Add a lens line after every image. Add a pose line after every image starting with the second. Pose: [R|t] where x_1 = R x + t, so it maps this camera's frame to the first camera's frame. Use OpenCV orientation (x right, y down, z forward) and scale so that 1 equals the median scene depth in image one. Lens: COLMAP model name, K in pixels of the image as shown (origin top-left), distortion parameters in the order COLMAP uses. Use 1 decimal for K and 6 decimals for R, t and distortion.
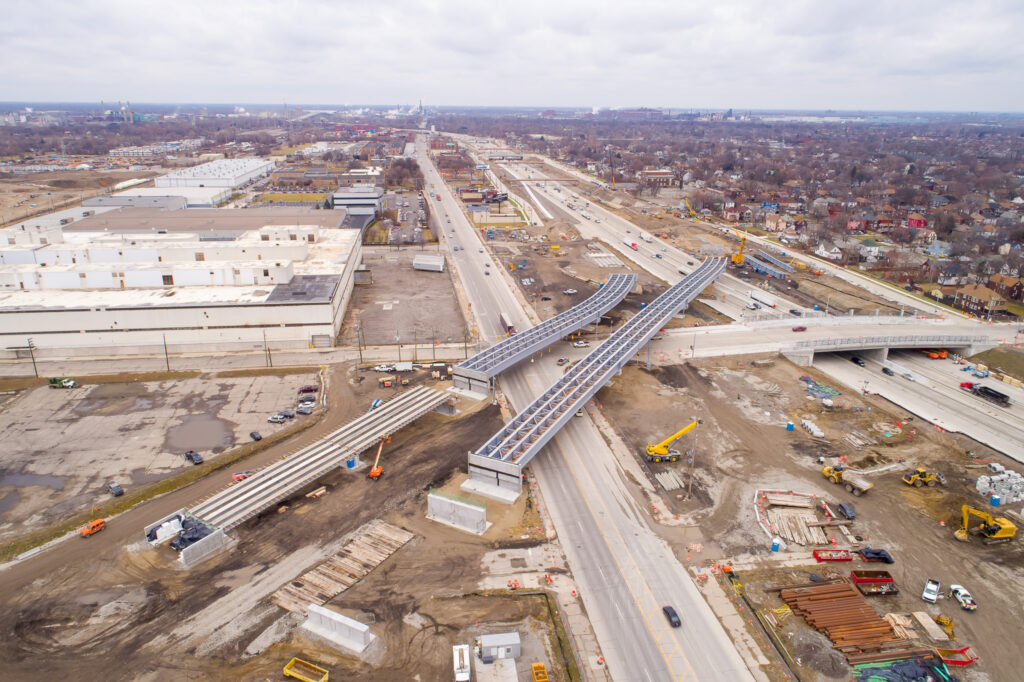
lens RADIAL K [[690.9, 0, 512.1], [0, 690.9, 339.3], [0, 0, 1]] dist [-0.002577, 0.004380]
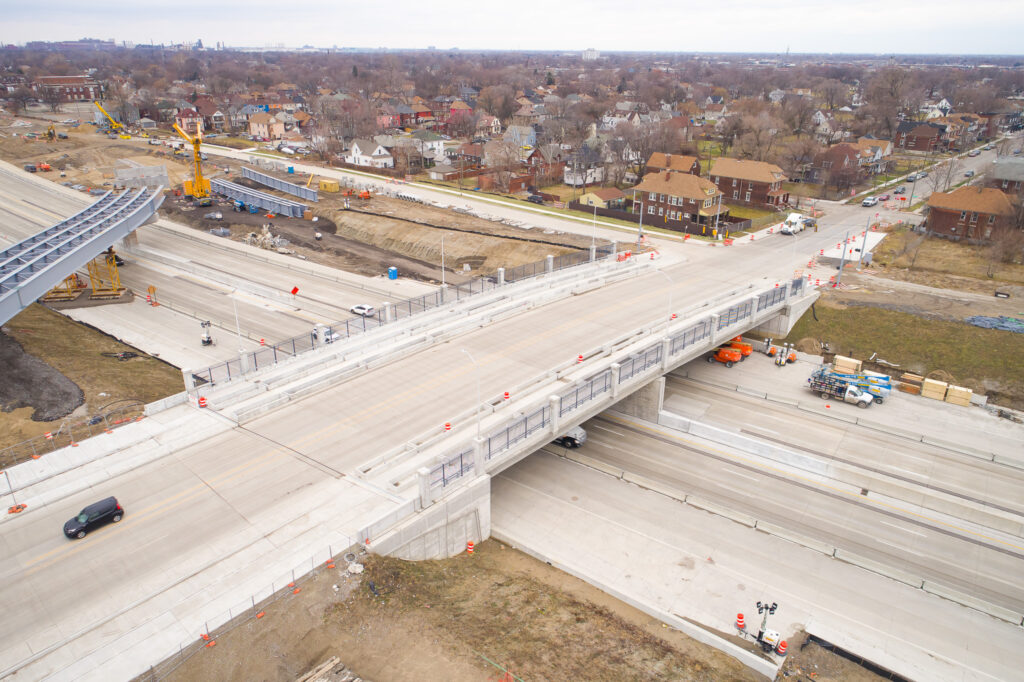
lens RADIAL K [[690.9, 0, 507.9], [0, 690.9, 342.7], [0, 0, 1]] dist [-0.002577, 0.004380]
pose [[0.781118, -0.246853, 0.573513, 0.198256], [0.202656, 0.969034, 0.141080, -0.039689], [-0.590580, 0.006026, 0.806957, 0.504161]]
